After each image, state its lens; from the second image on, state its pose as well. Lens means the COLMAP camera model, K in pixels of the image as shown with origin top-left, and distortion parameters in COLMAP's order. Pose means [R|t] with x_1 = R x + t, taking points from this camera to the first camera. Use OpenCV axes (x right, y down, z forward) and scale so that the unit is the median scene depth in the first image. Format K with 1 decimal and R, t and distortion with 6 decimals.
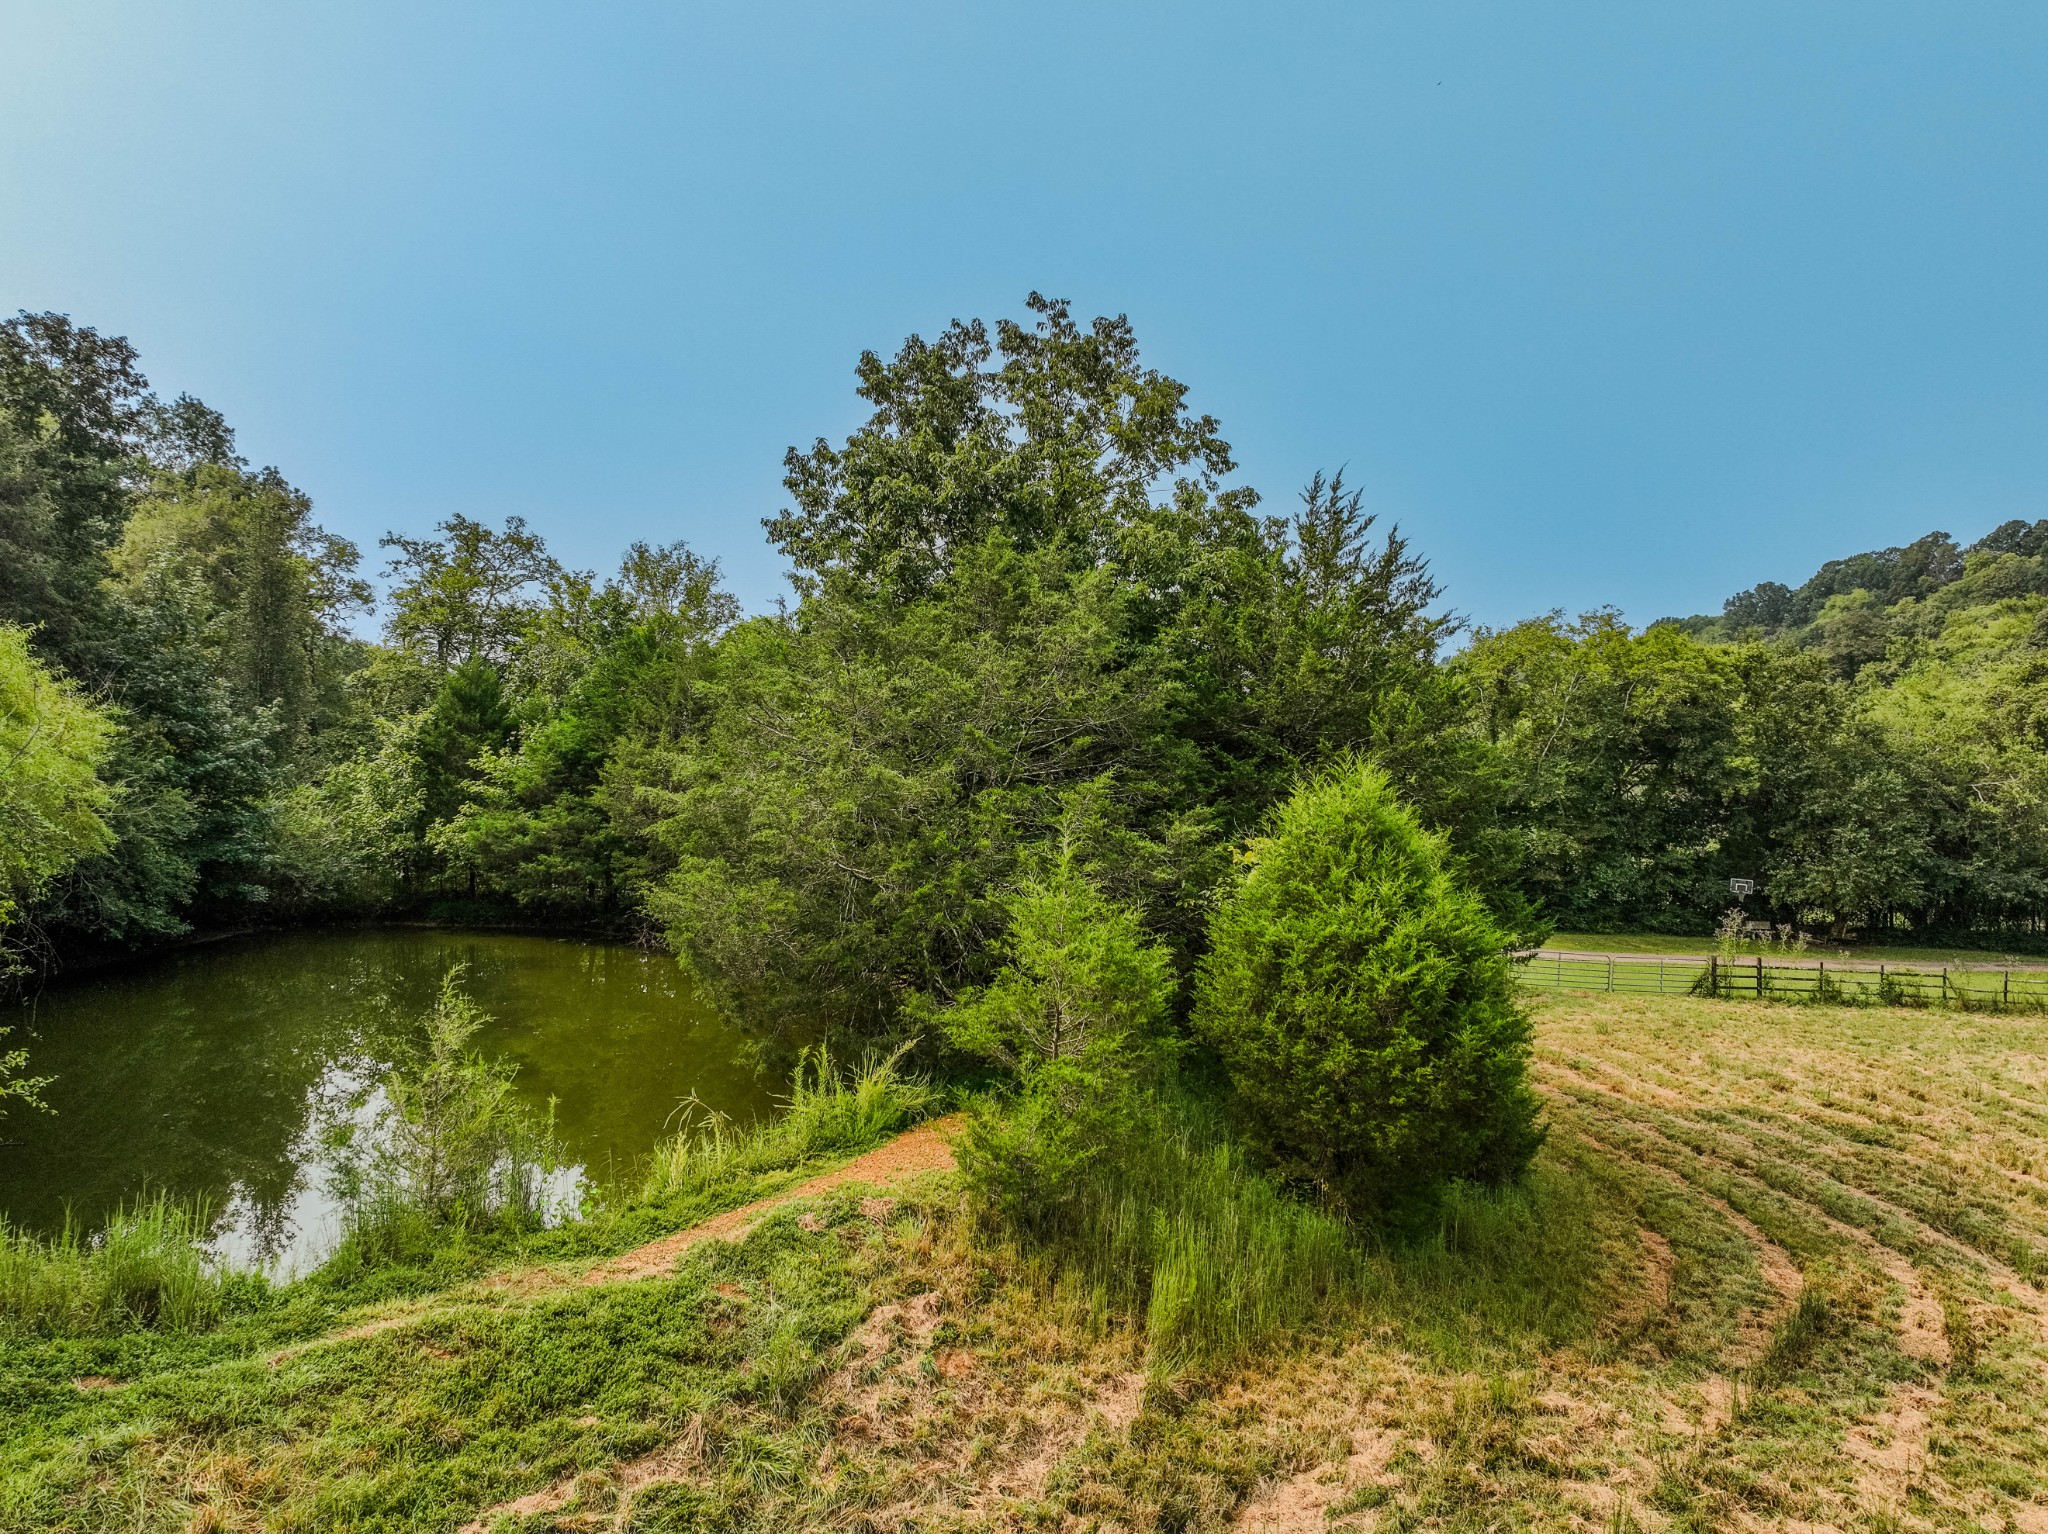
lens RADIAL K [[1436.3, 0, 1024.0], [0, 1436.3, 767.0], [0, 0, 1]] dist [-0.011405, 0.037685]
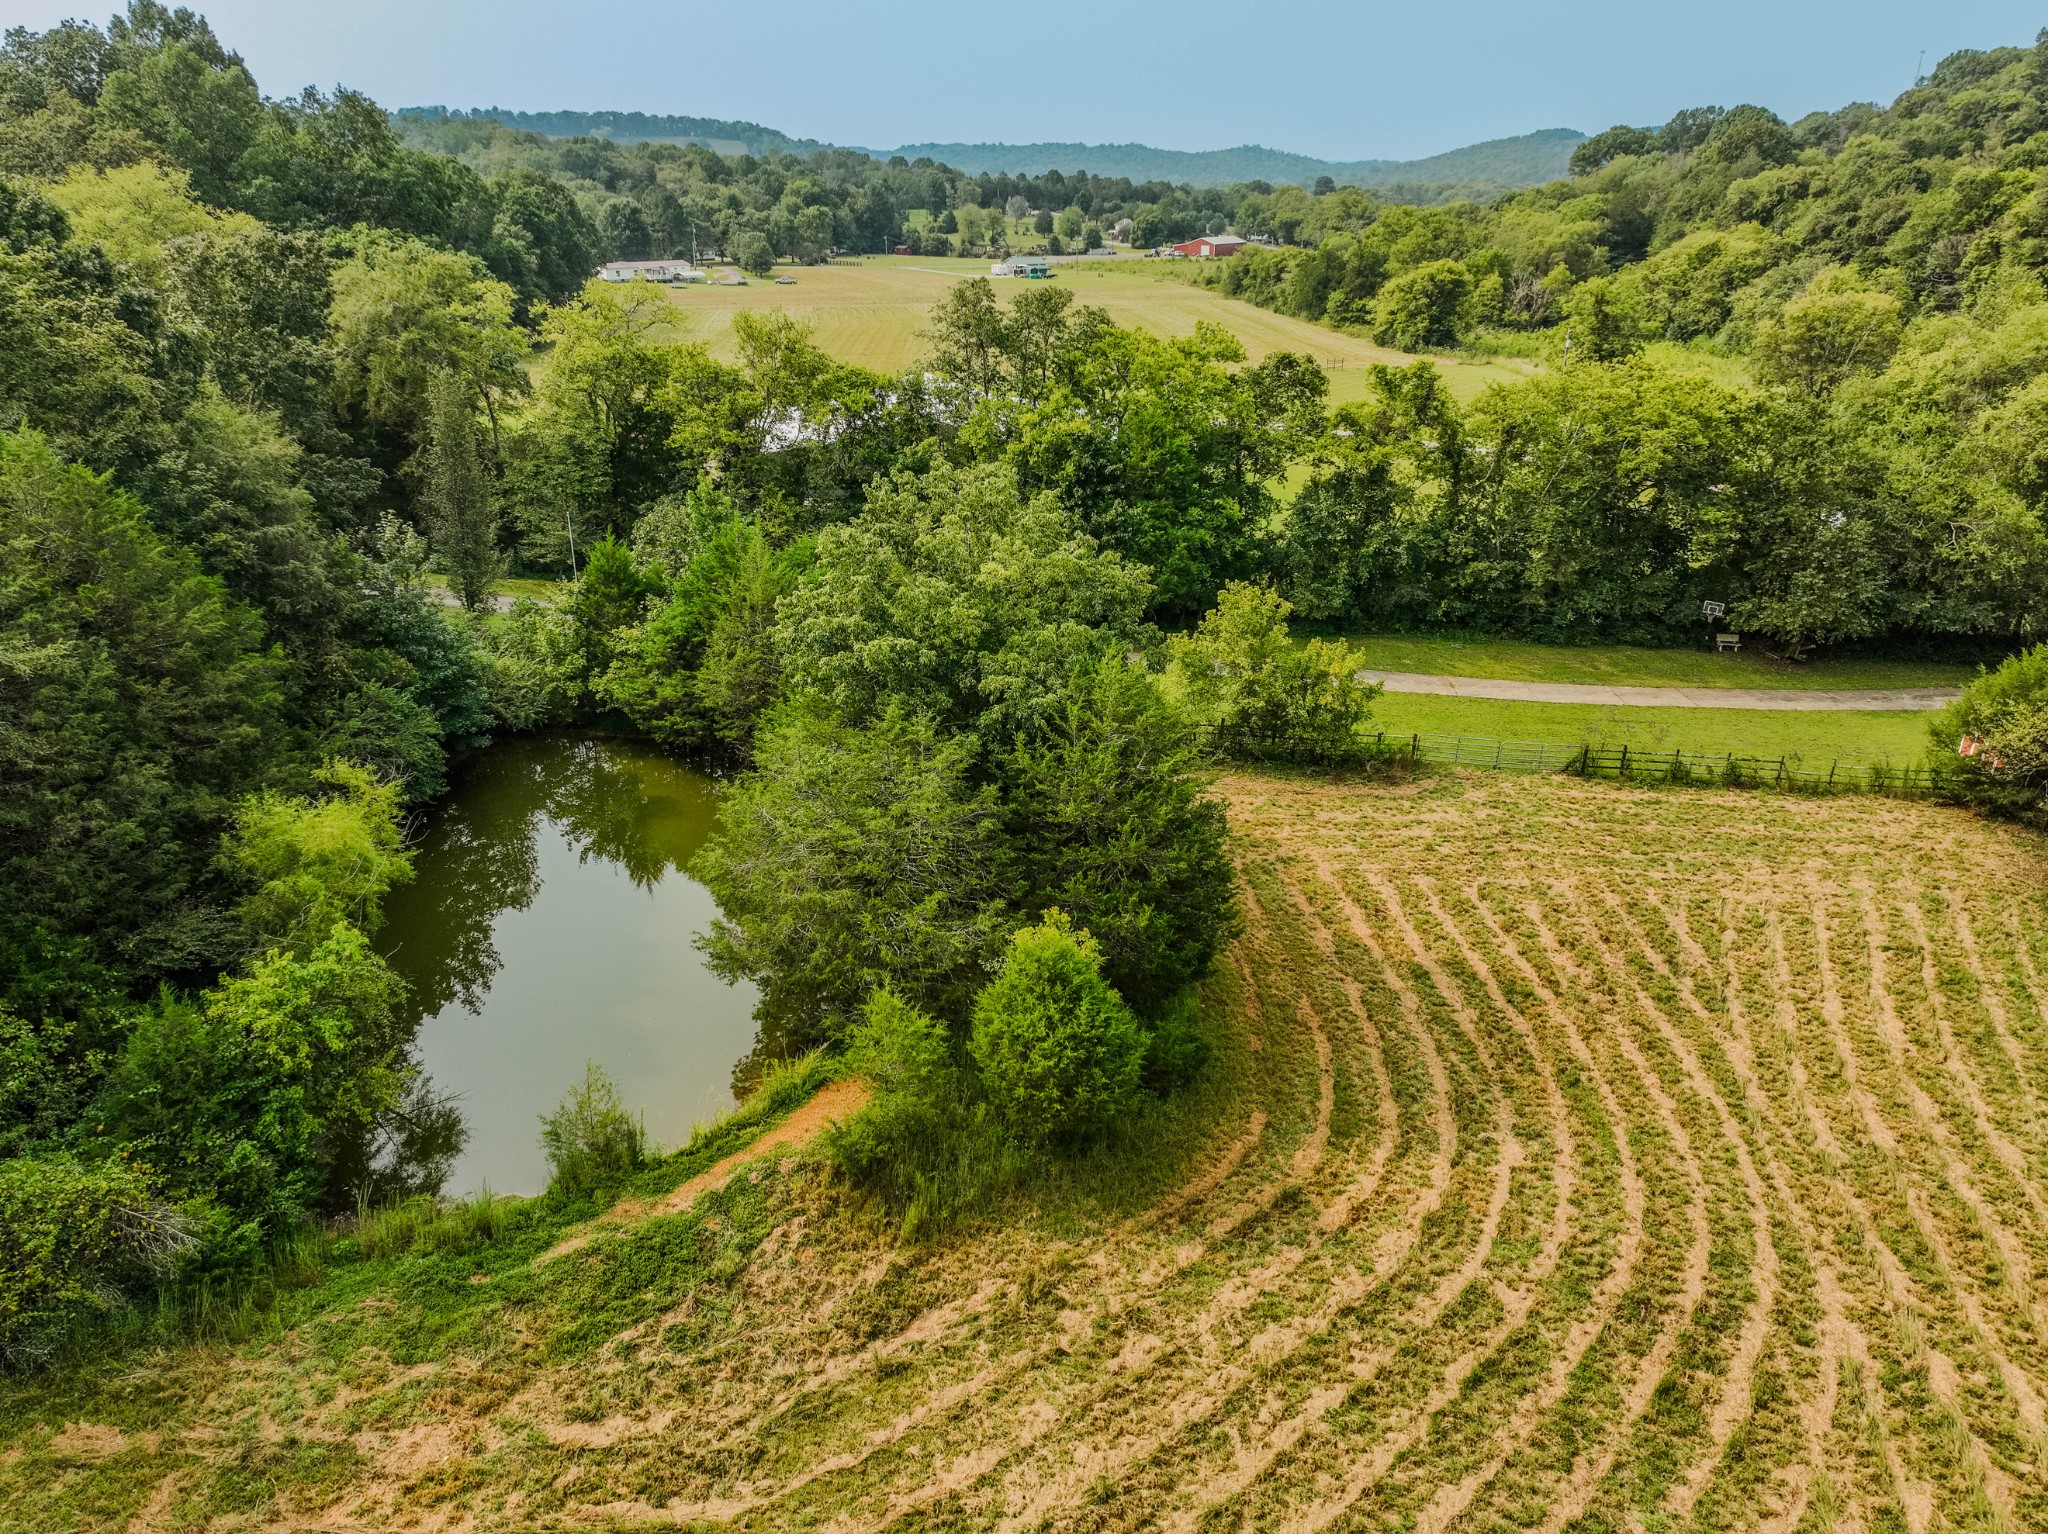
lens RADIAL K [[1436.3, 0, 1024.0], [0, 1436.3, 767.0], [0, 0, 1]] dist [-0.011405, 0.037685]
pose [[0.991533, 0.037701, -0.124259, 0.574492], [0.010940, 0.929269, 0.369242, -1.209490], [0.129391, -0.367475, 0.920989, -0.853054]]
